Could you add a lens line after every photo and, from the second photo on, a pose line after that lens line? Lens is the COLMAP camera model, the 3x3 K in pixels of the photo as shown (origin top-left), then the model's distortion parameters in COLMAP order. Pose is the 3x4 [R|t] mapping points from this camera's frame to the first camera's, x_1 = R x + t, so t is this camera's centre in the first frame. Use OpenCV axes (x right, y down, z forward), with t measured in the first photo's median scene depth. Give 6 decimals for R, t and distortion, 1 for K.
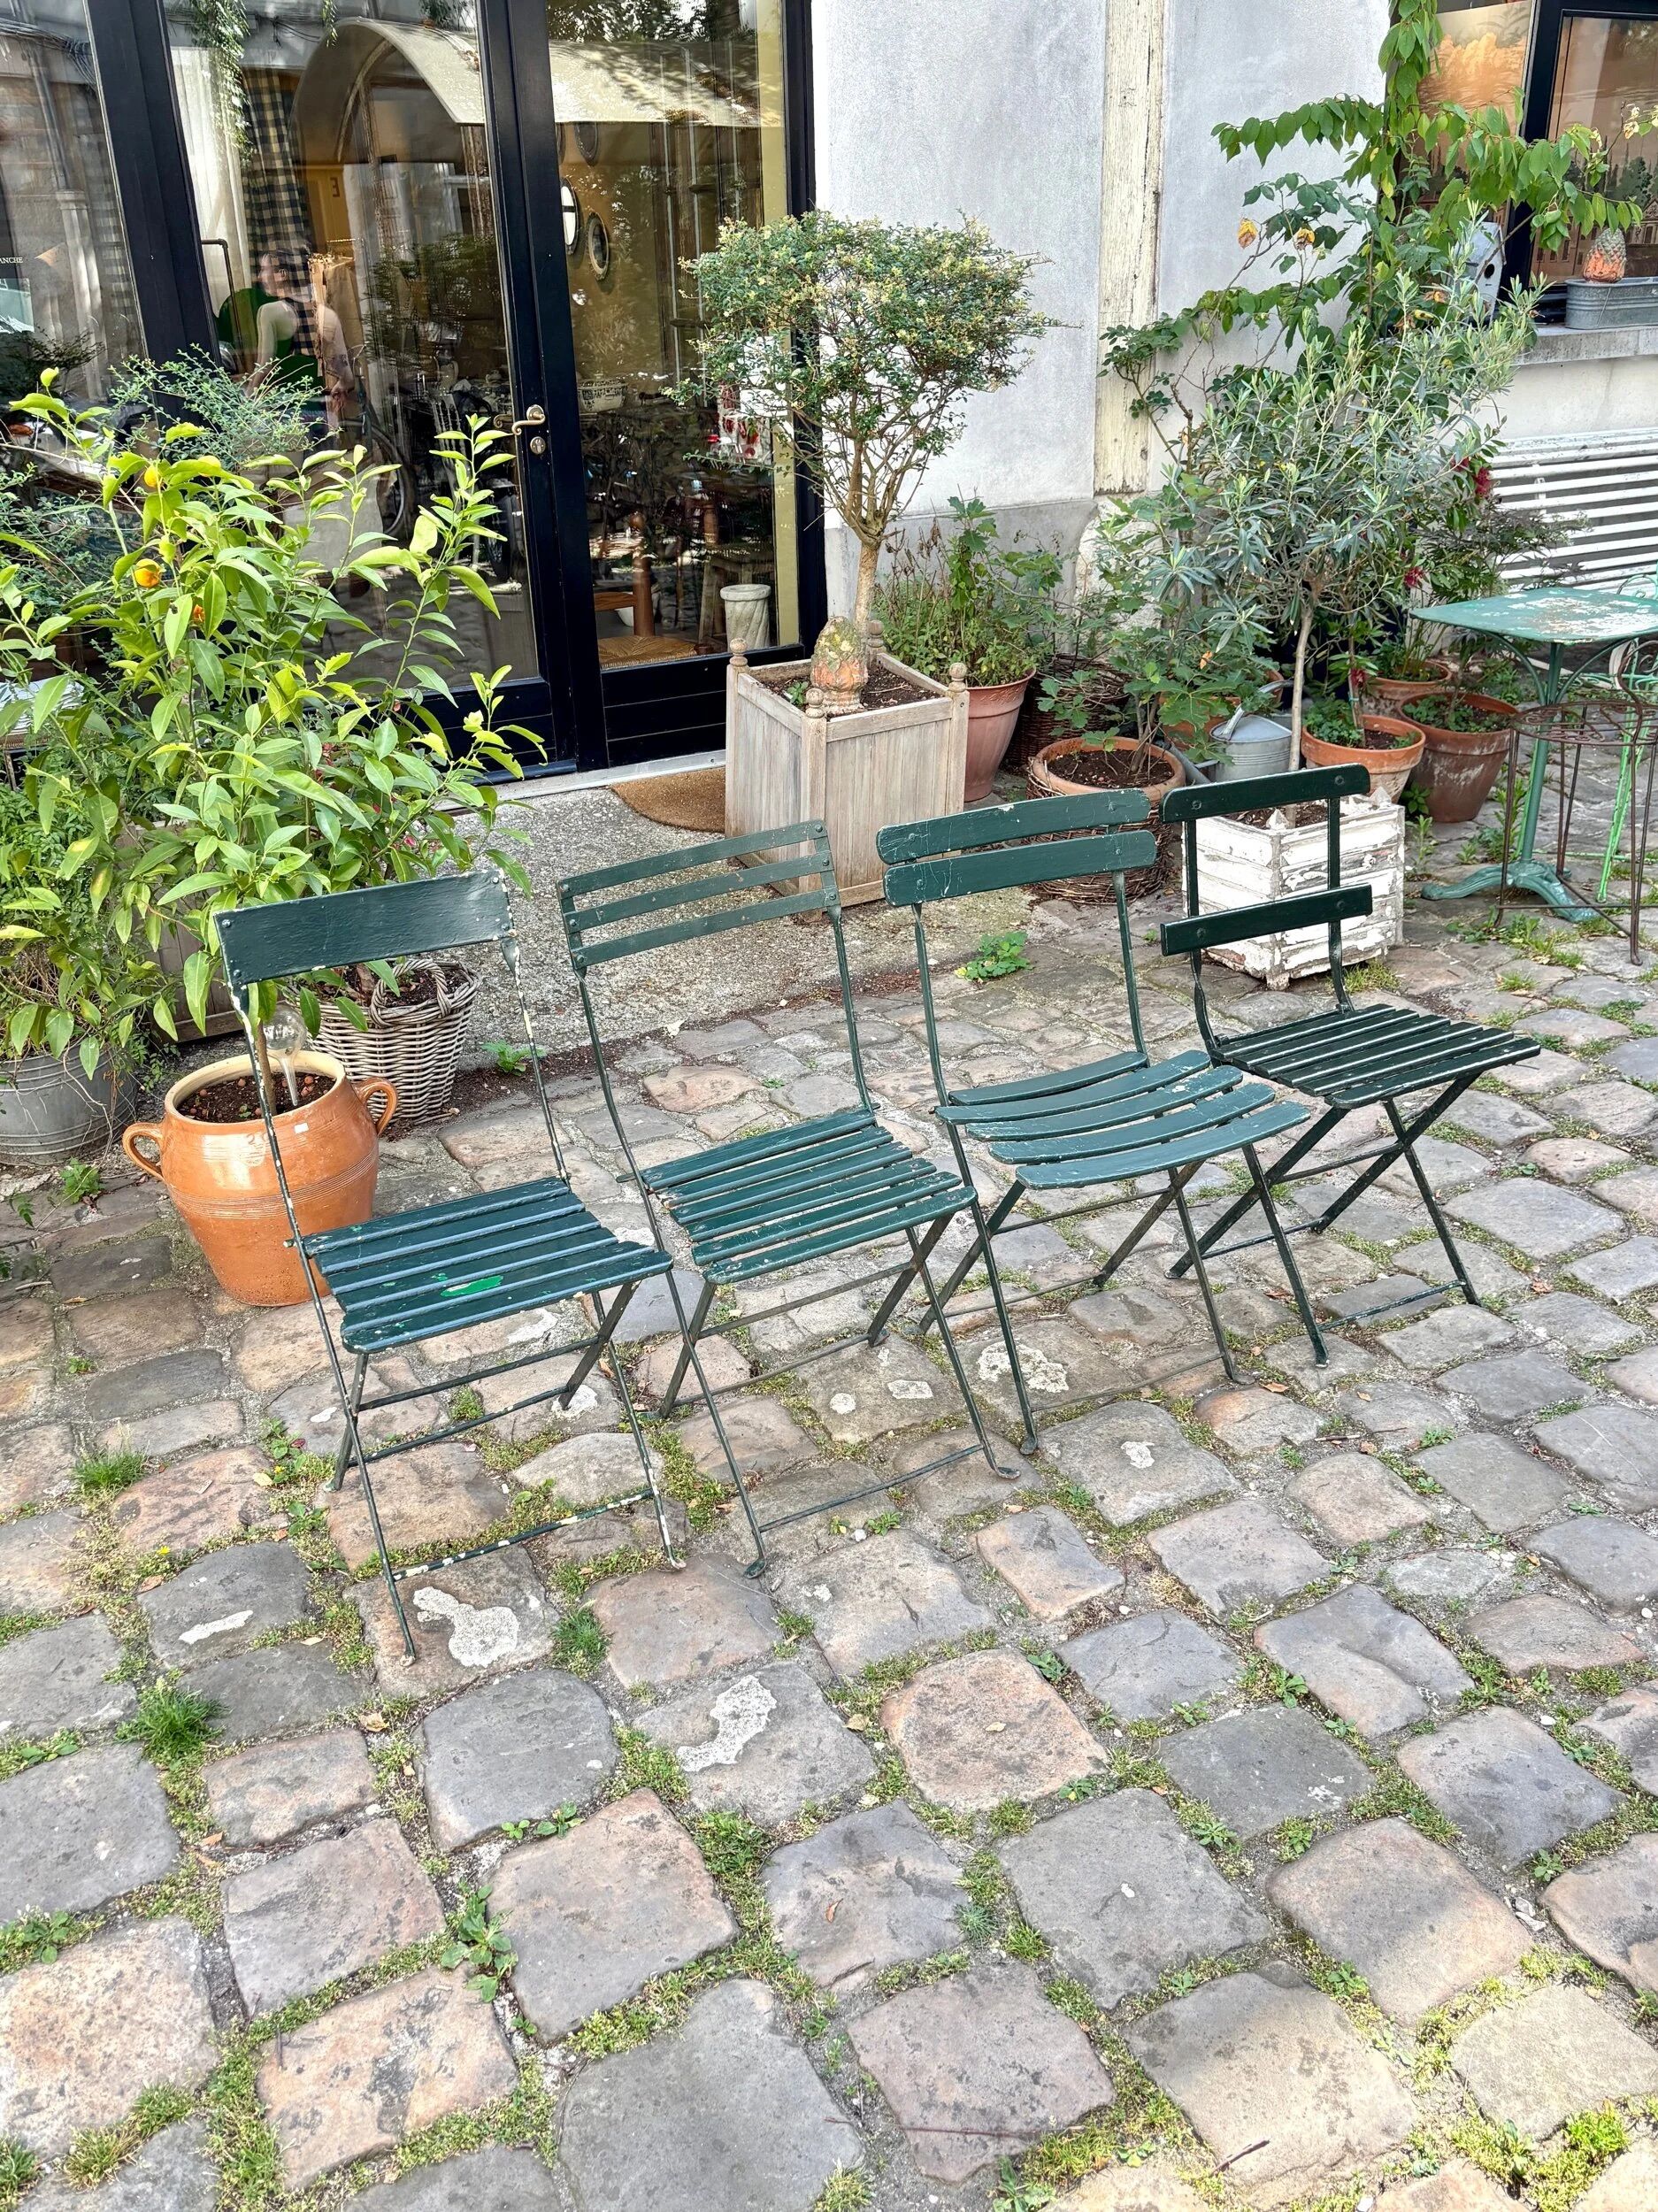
lens RADIAL K [[1802.2, 0, 819.4], [0, 1802.2, 1122.0], [0, 0, 1]] dist [0.037756, -0.039637]
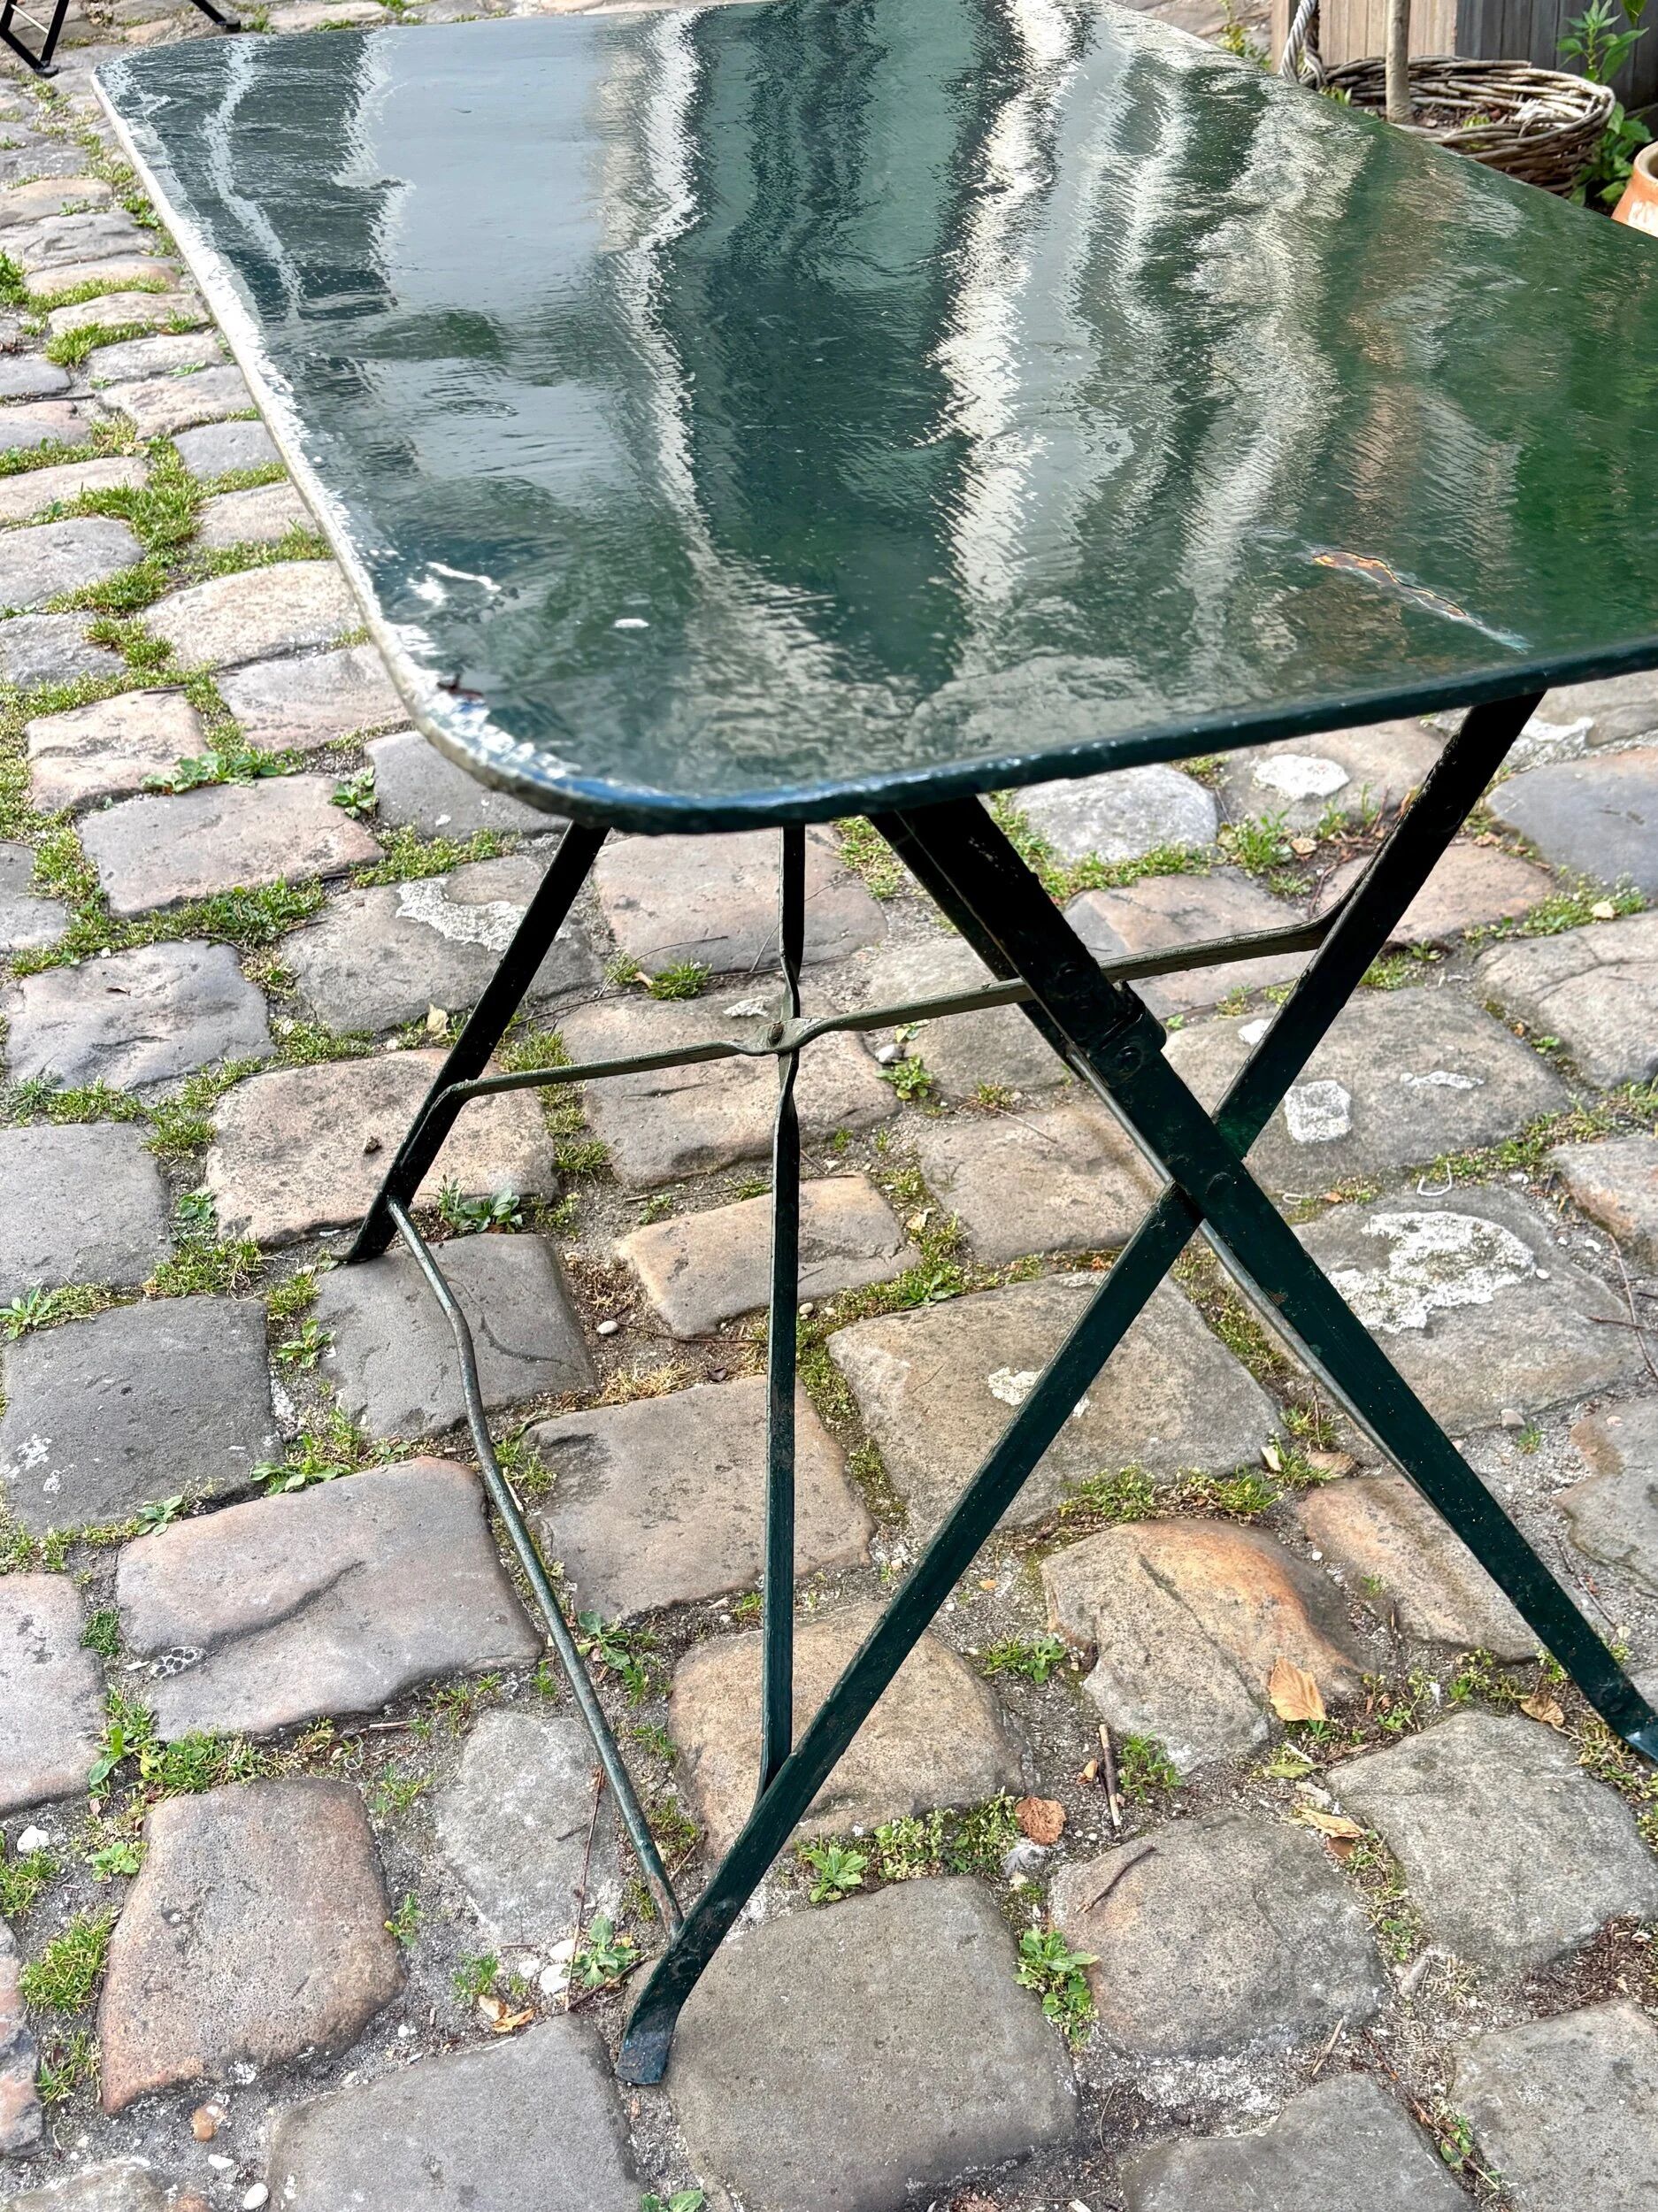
lens RADIAL K [[2533.8, 0, 826.9], [0, 2533.8, 1095.1], [0, 0, 1]] dist [0.037890, 0.000000]
pose [[-0.111125, 0.611382, -0.783494, 0.440604], [-0.372678, 0.705209, 0.603151, -0.157508], [0.921283, 0.359016, 0.149482, 0.580624]]
